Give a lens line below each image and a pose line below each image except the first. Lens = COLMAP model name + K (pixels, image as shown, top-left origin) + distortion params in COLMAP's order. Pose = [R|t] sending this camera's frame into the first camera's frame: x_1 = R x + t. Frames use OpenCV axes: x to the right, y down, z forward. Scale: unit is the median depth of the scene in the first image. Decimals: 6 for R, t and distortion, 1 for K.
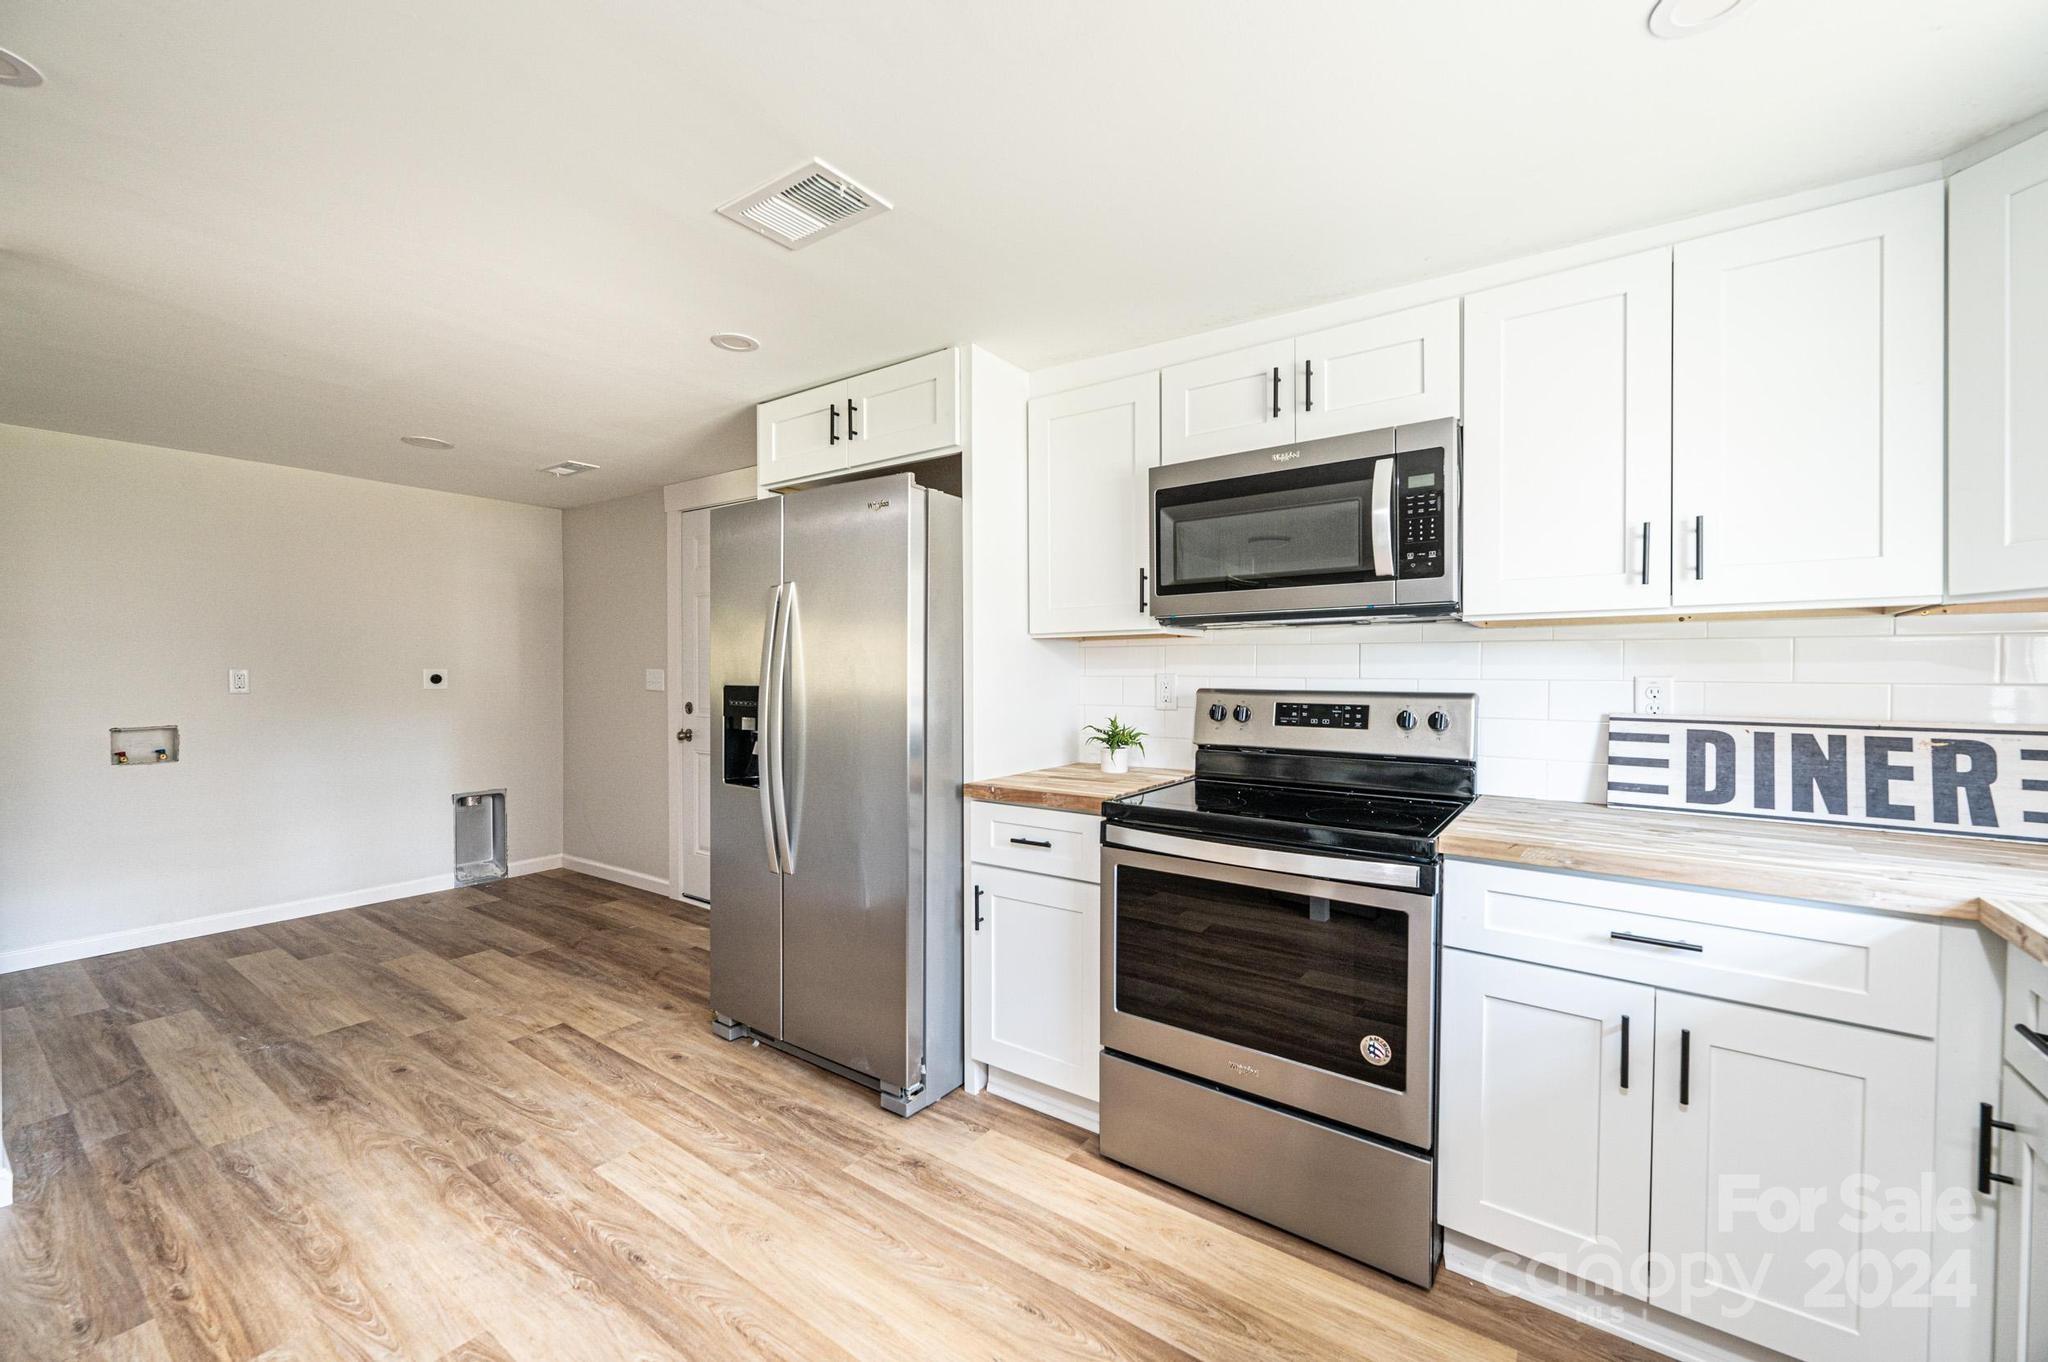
lens RADIAL K [[815.4, 0, 1016.4], [0, 815.4, 684.7], [0, 0, 1]] dist [0.005101, -0.000537]
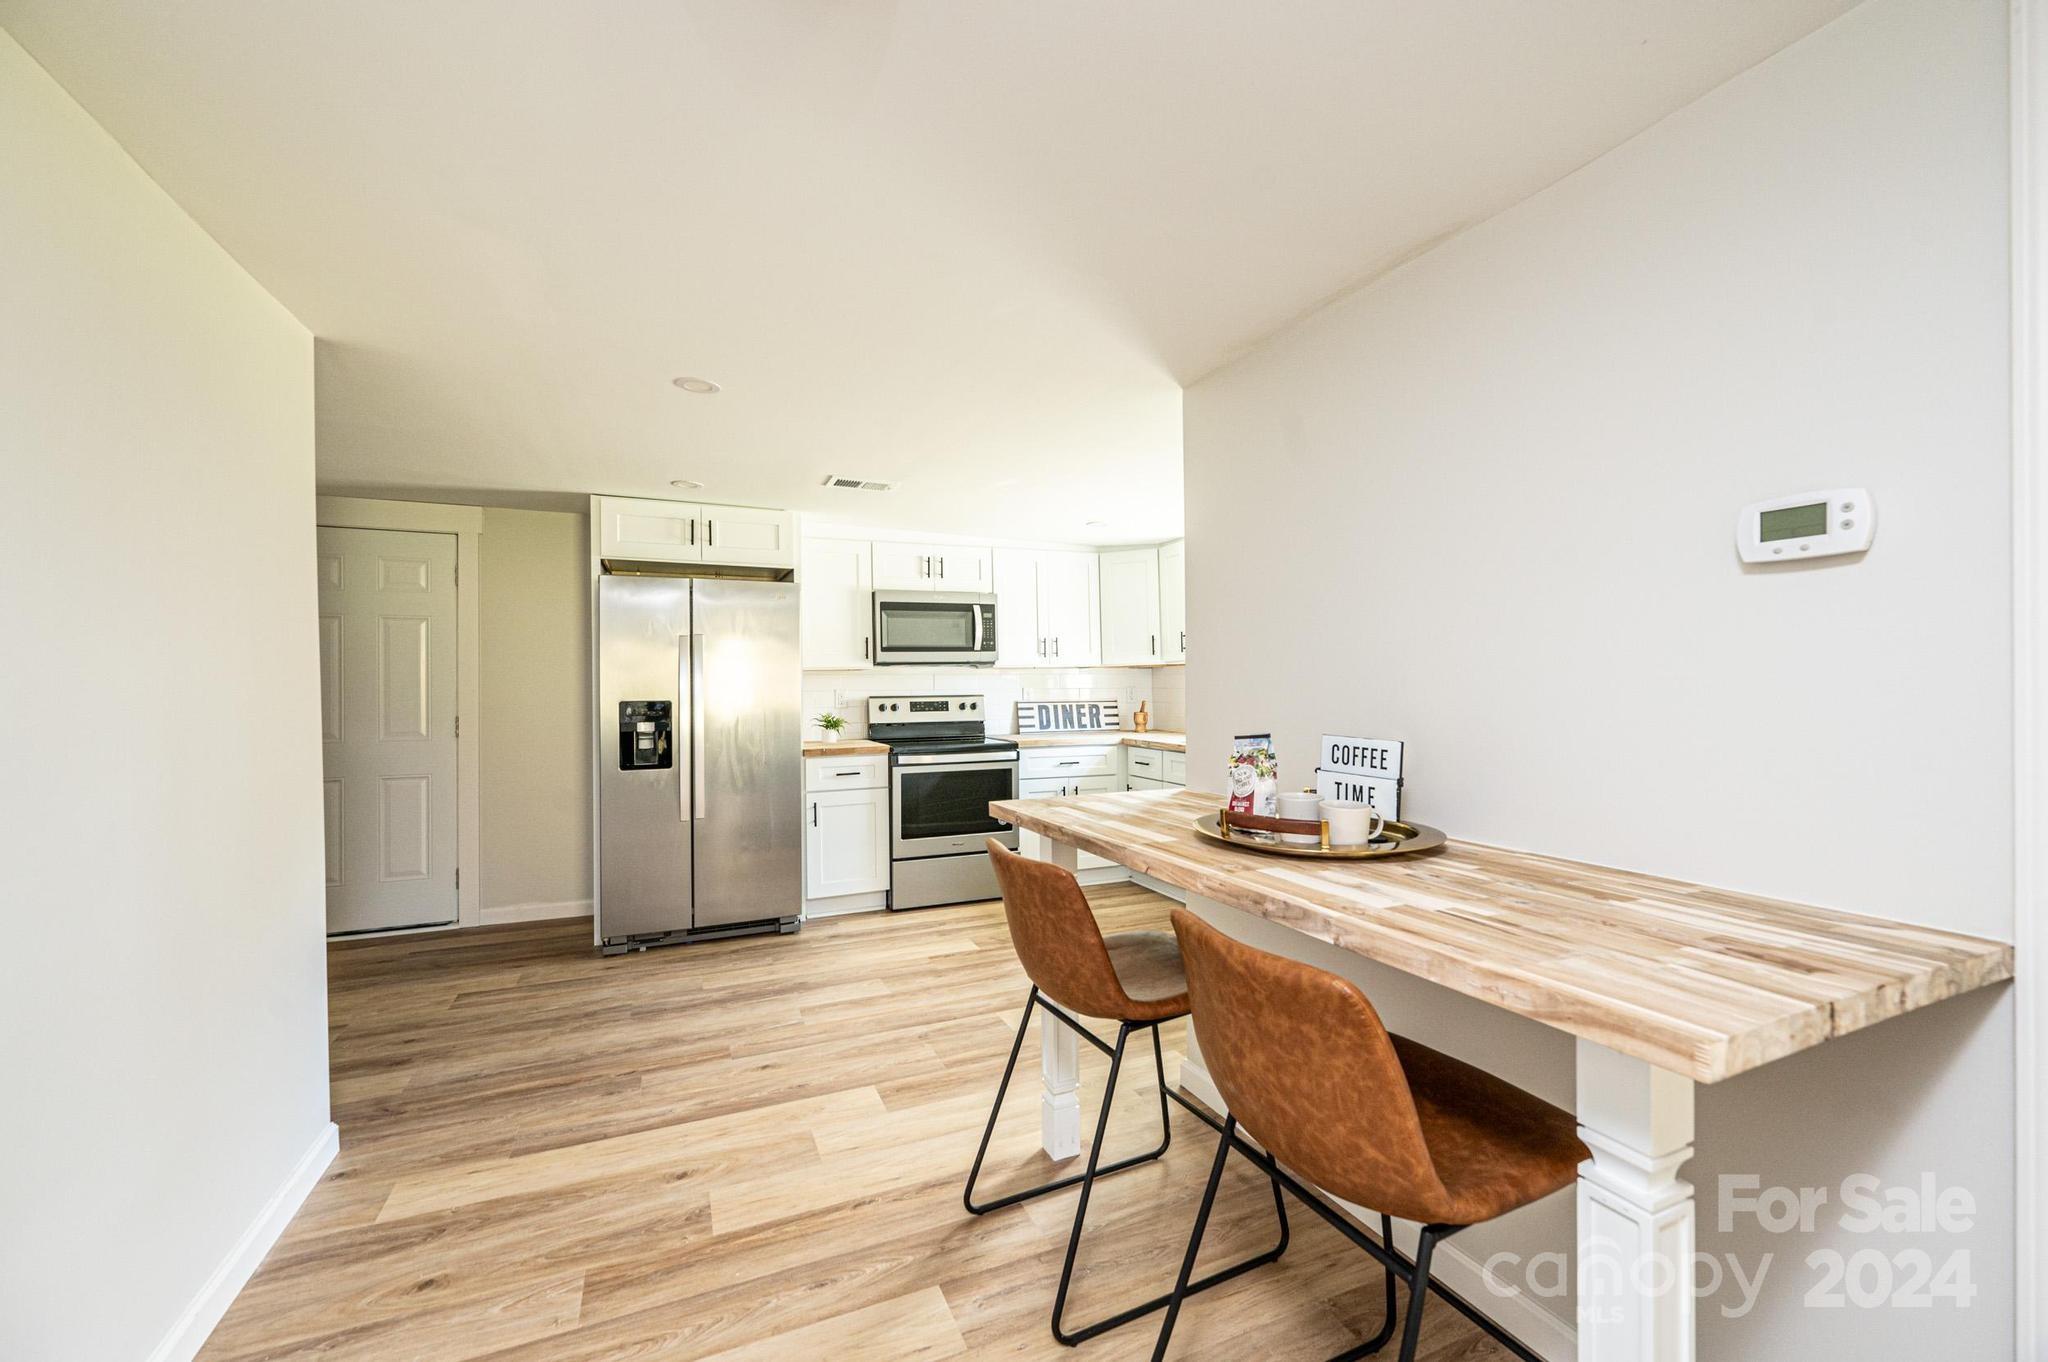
lens RADIAL K [[815.4, 0, 1026.3], [0, 815.4, 688.1], [0, 0, 1]] dist [0.005101, -0.000537]
pose [[0.504555, -0.010119, 0.863320, -1.400609], [0.024610, 0.999694, -0.002665, -0.000285], [-0.863028, 0.022591, 0.504650, -0.365794]]
